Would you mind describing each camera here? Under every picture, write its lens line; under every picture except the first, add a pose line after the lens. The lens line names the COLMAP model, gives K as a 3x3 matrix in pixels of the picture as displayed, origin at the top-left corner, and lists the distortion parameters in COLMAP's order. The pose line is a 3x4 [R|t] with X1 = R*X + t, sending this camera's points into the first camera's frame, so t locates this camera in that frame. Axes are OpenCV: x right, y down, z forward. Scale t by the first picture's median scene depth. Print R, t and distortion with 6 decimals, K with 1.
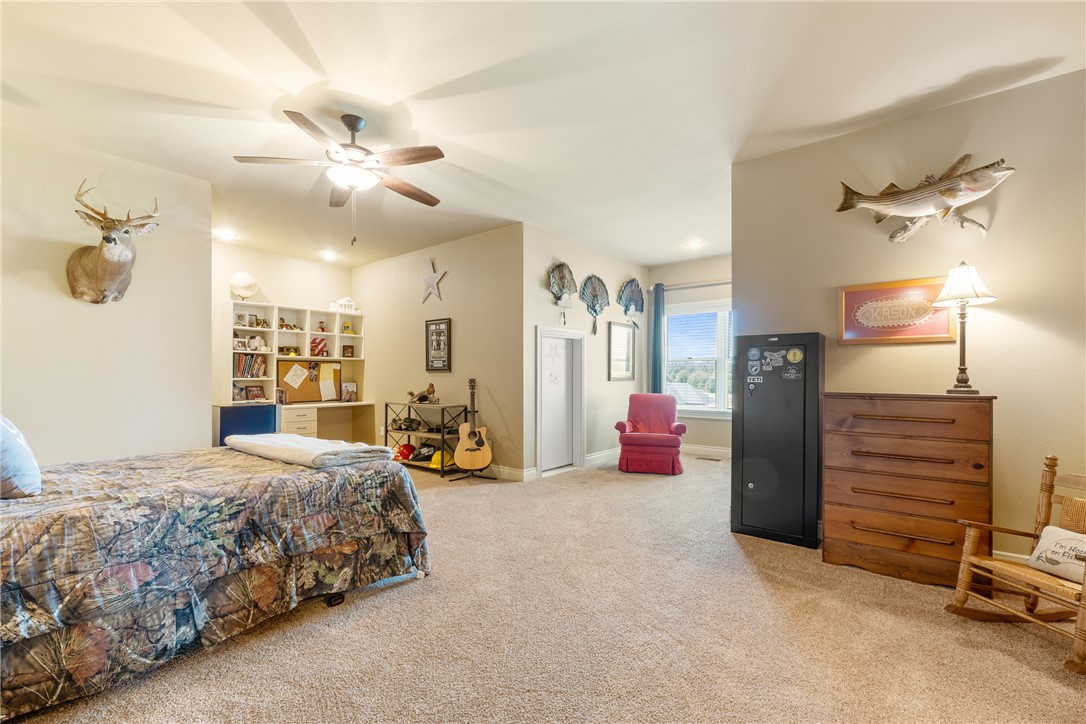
lens RADIAL K [[461.3, 0, 543.6], [0, 461.3, 371.9], [0, 0, 1]] dist [0.006541, 0.000444]
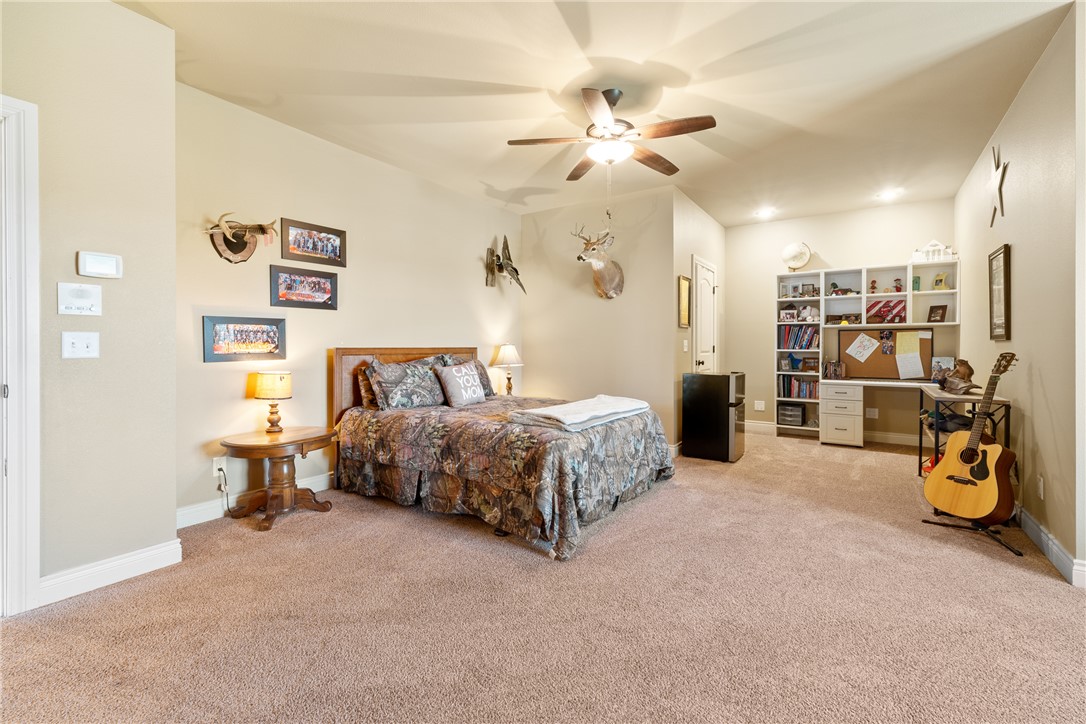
lens RADIAL K [[461.3, 0, 552.5], [0, 461.3, 348.0], [0, 0, 1]] dist [0.006541, 0.000444]
pose [[0.111916, 0.001997, -0.993716, 0.284877], [0.008329, 0.999961, 0.002947, 0.003042], [0.993683, -0.008606, 0.111895, 0.371592]]
